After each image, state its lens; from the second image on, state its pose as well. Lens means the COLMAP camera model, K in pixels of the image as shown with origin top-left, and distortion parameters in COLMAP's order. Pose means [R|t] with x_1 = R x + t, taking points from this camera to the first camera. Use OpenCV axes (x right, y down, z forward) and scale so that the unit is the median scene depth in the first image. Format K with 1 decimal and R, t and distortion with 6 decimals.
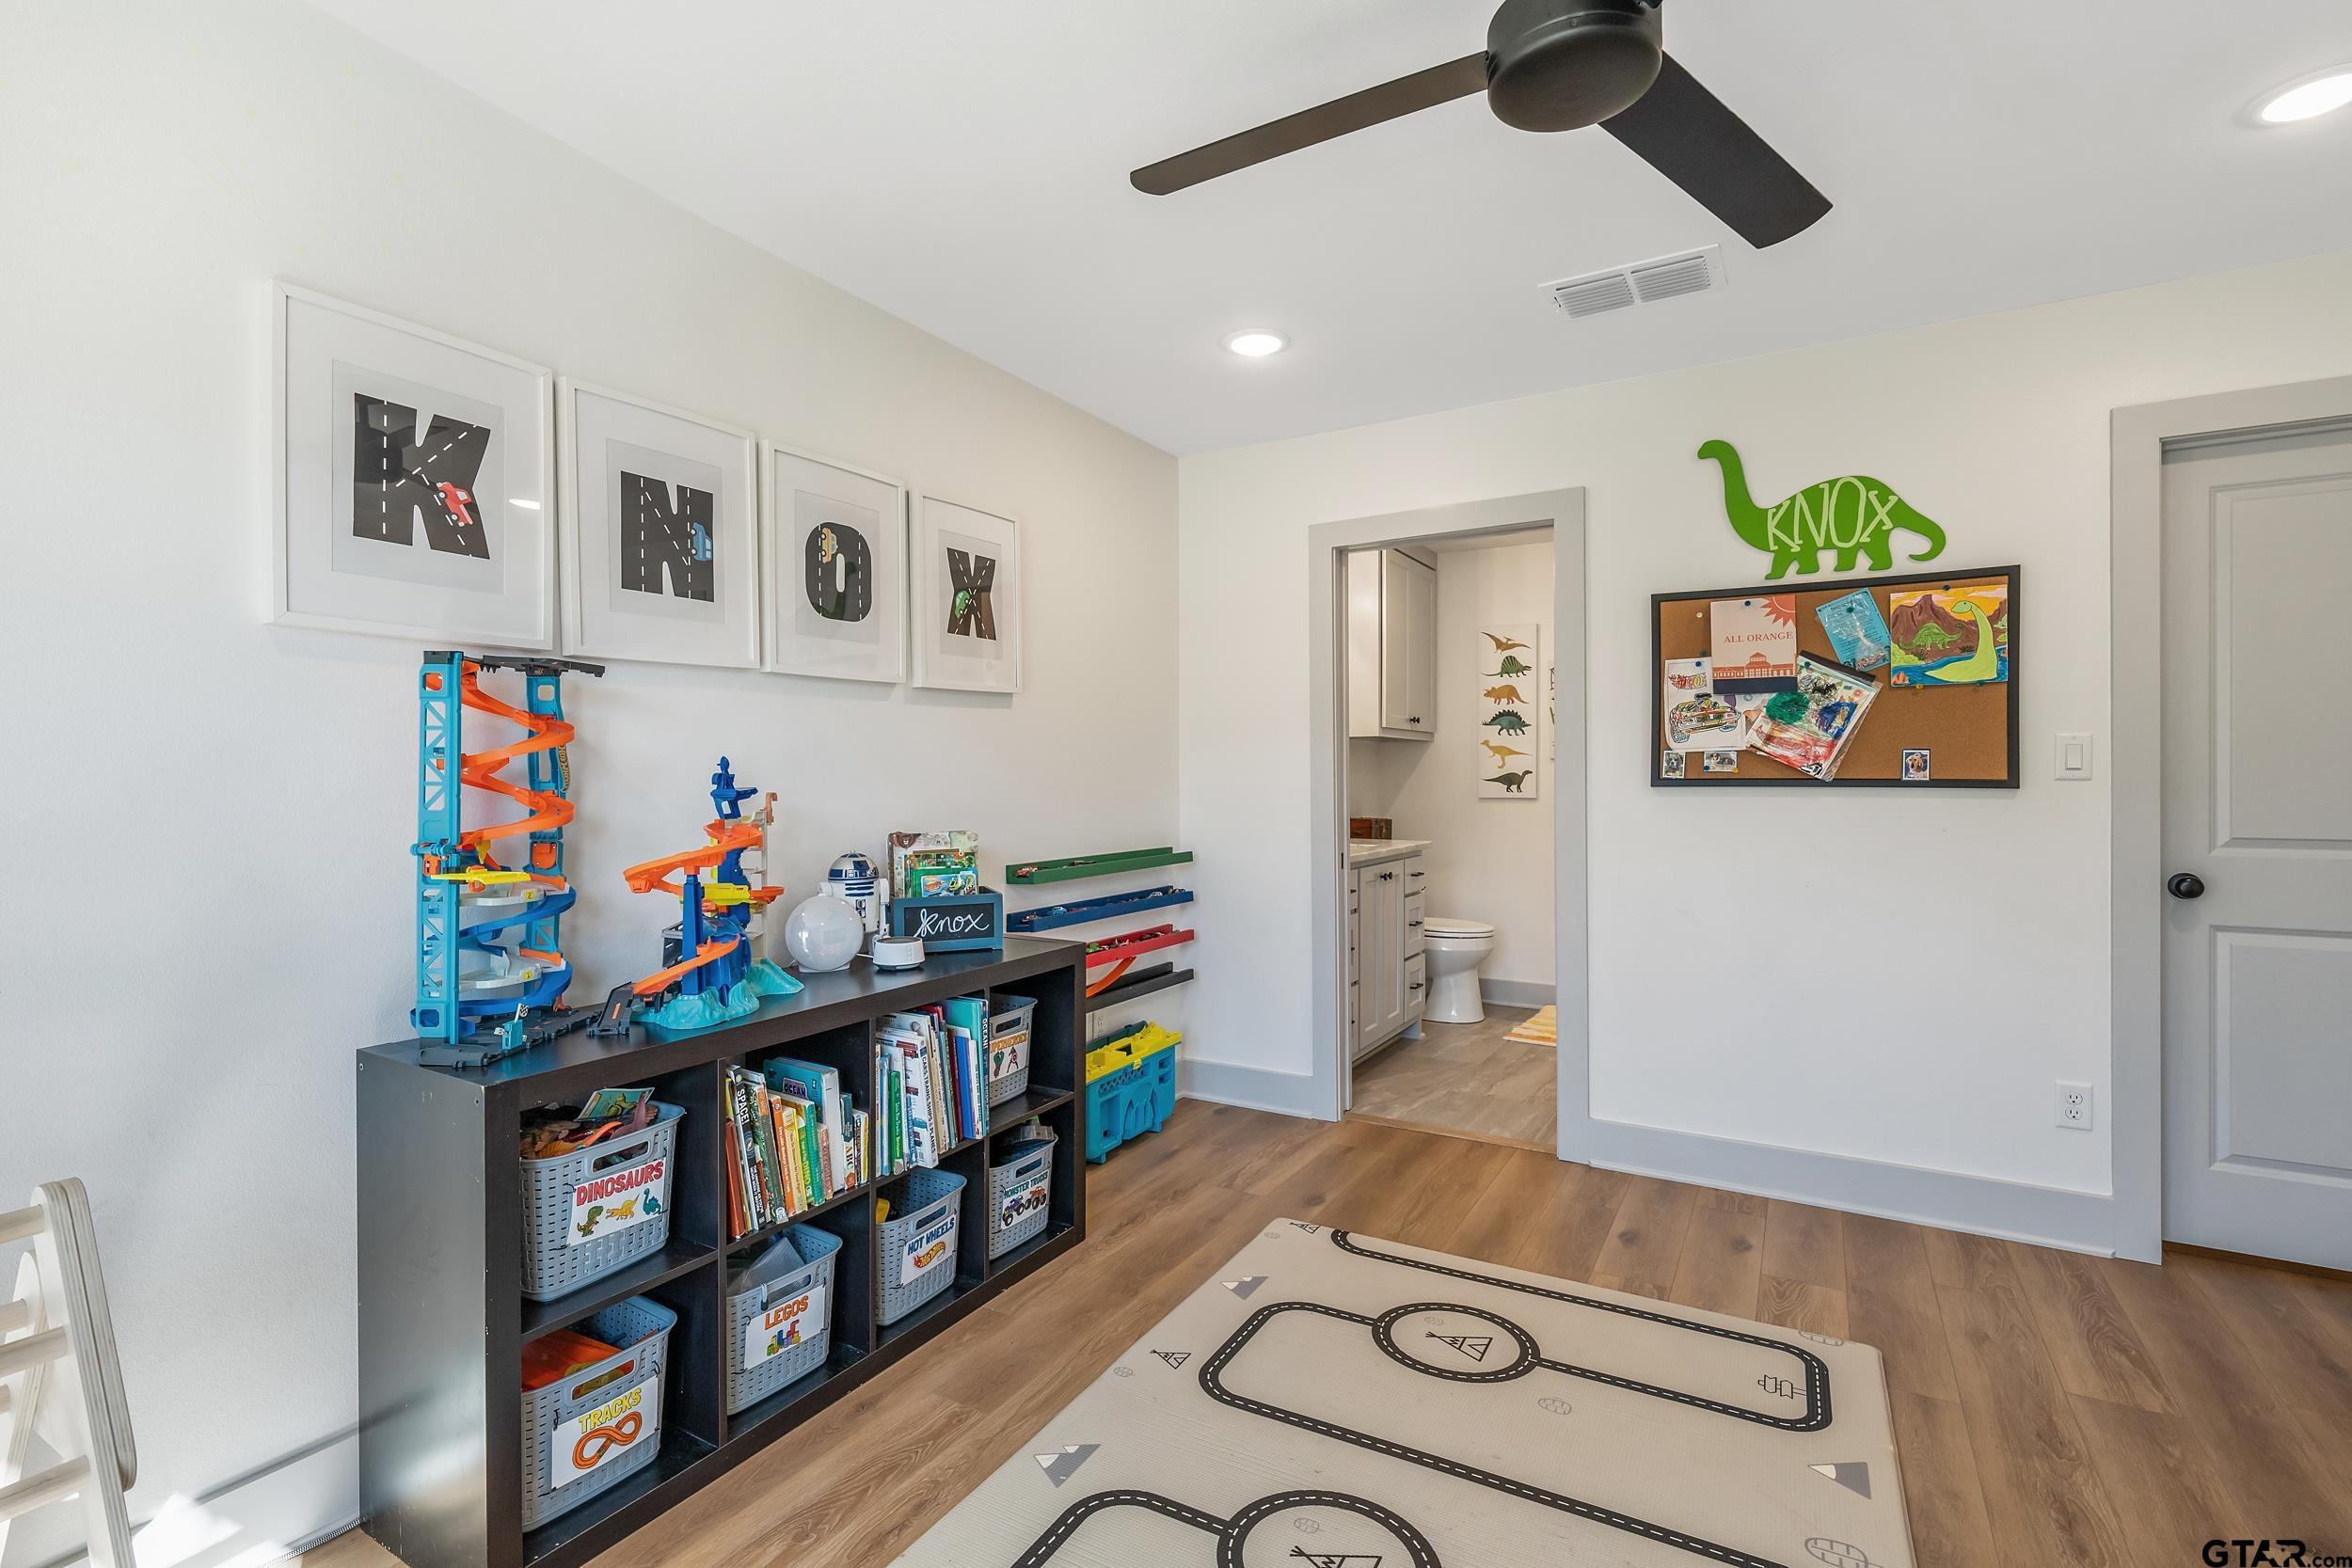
lens RADIAL K [[1071.6, 0, 1176.0], [0, 1071.6, 784.0], [0, 0, 1]] dist [0.000613, 0.000009]
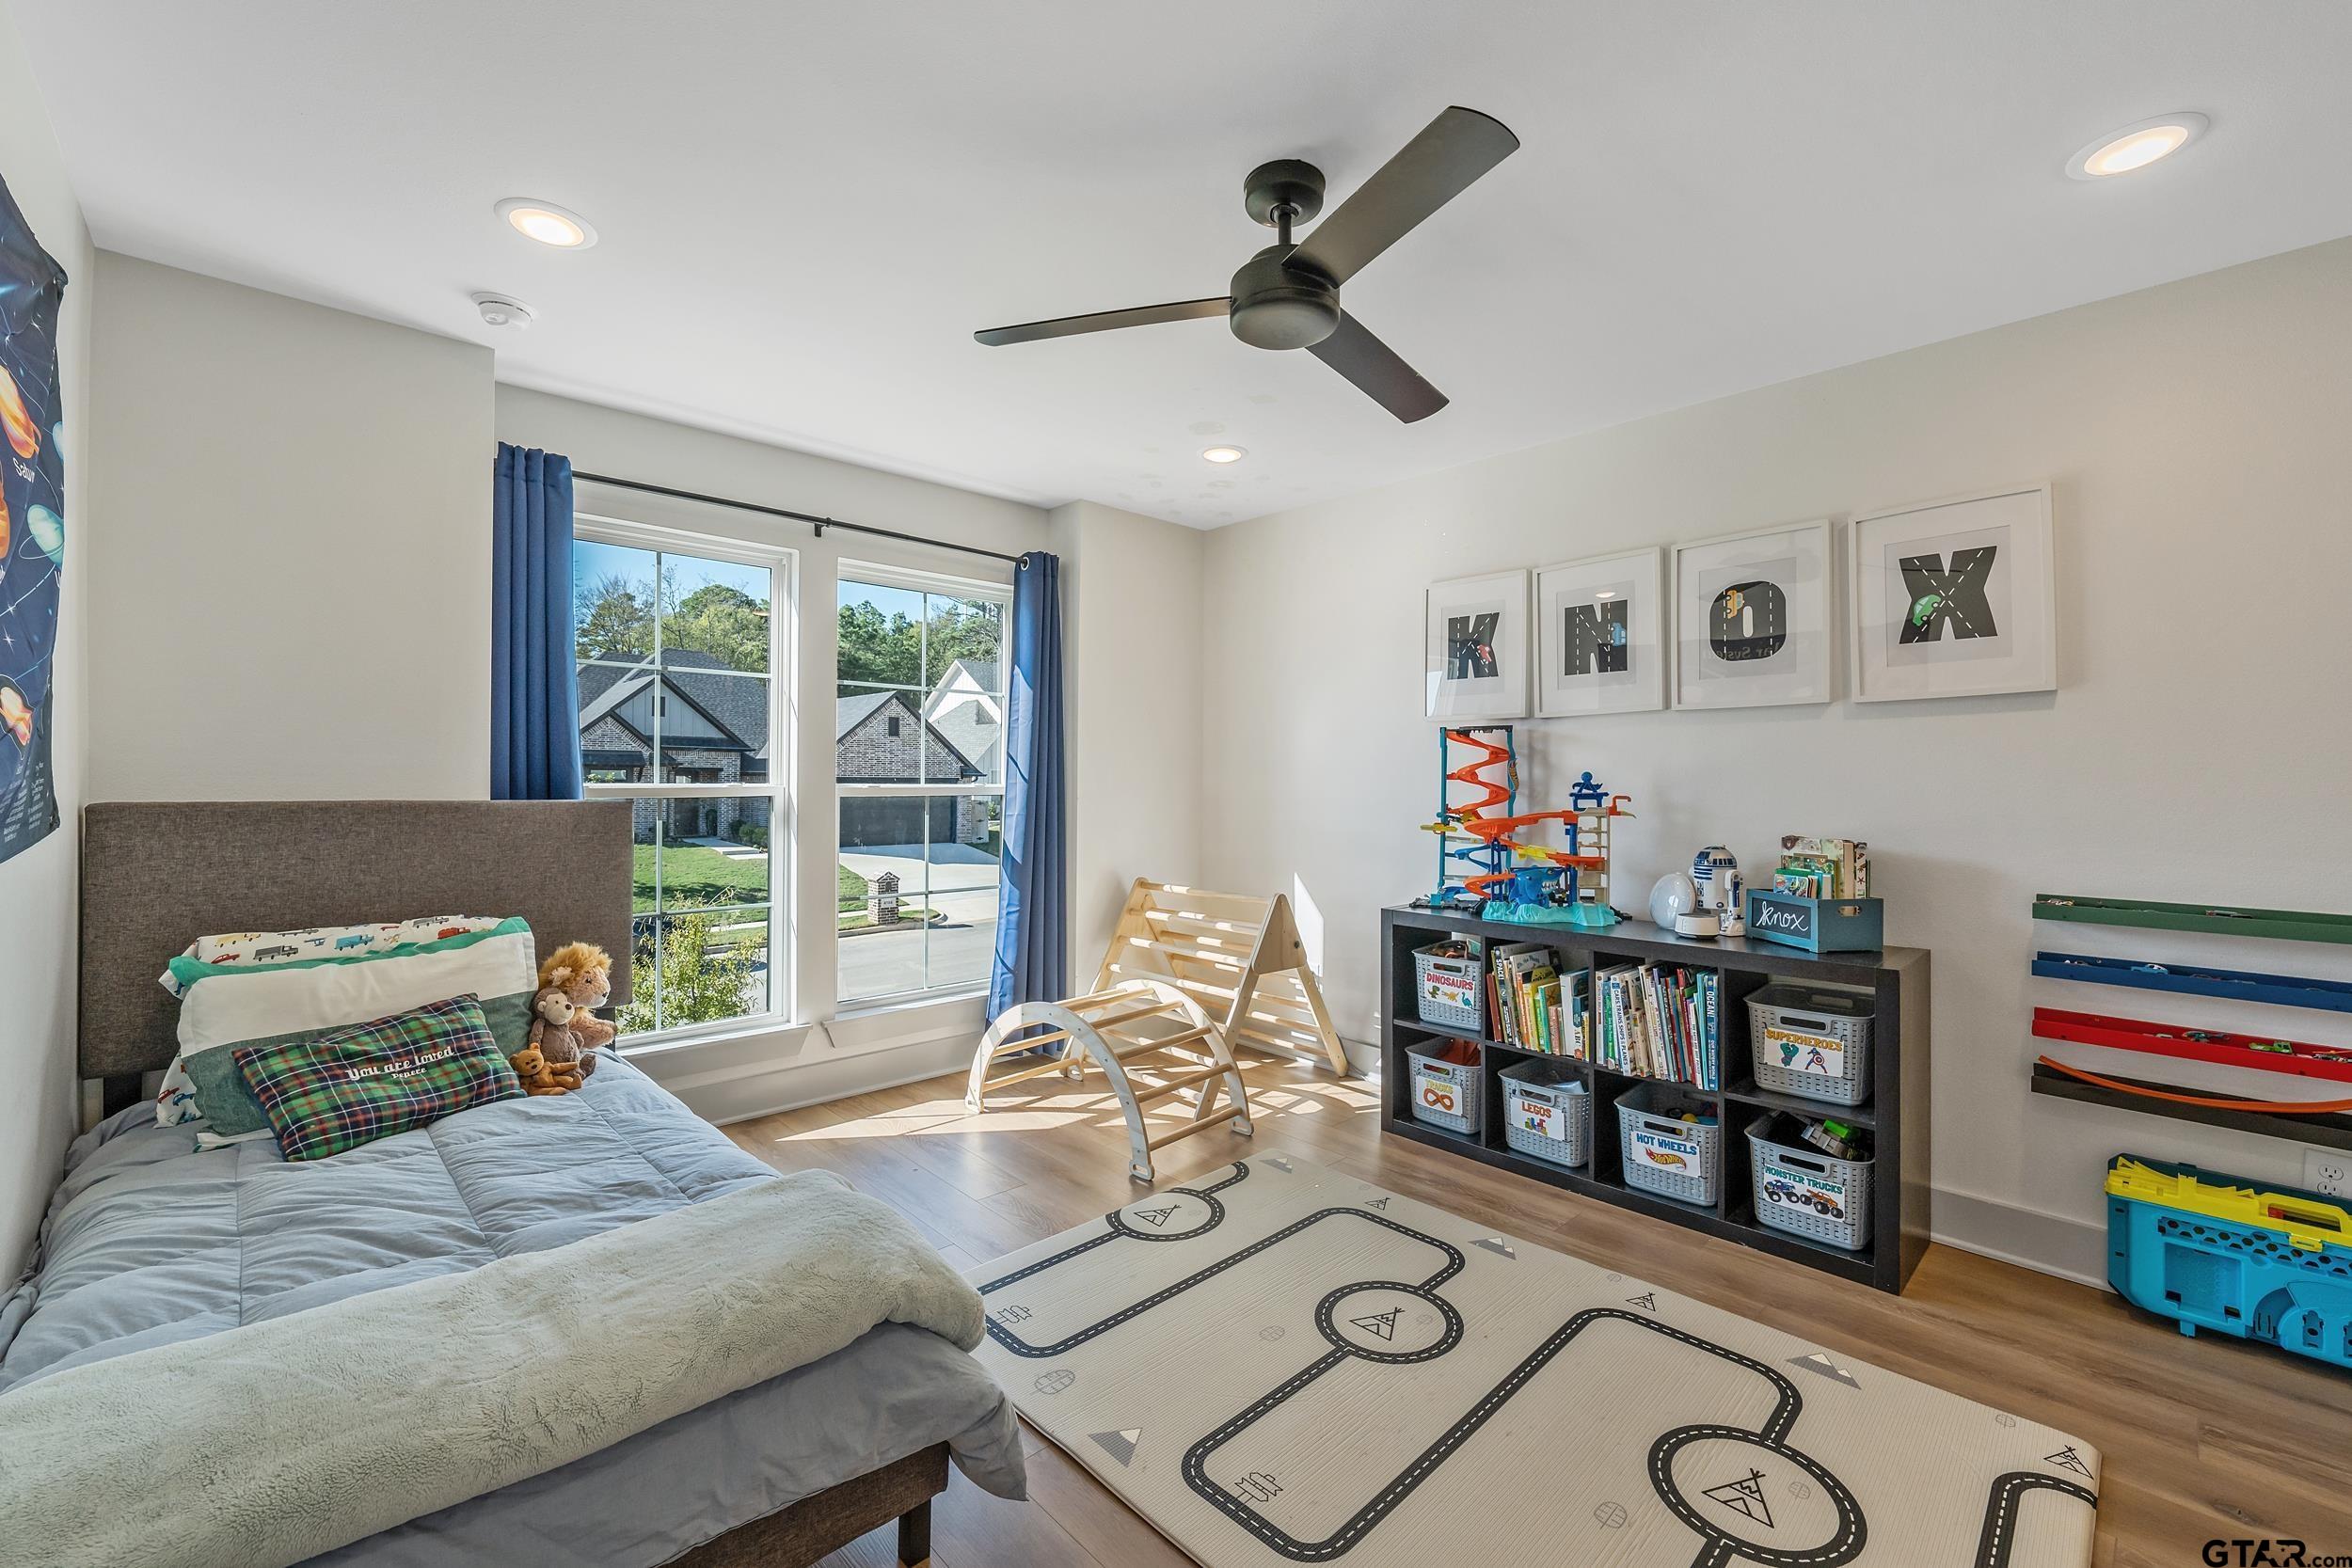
lens RADIAL K [[941.0, 0, 1176.0], [0, 941.0, 784.0], [0, 0, 1]] dist [-0.000353, -0.000175]
pose [[-0.275534, 0.006157, -0.961272, 0.956555], [-0.014573, 0.999838, 0.010581, -0.012088], [0.961181, 0.016924, -0.275400, 0.697530]]
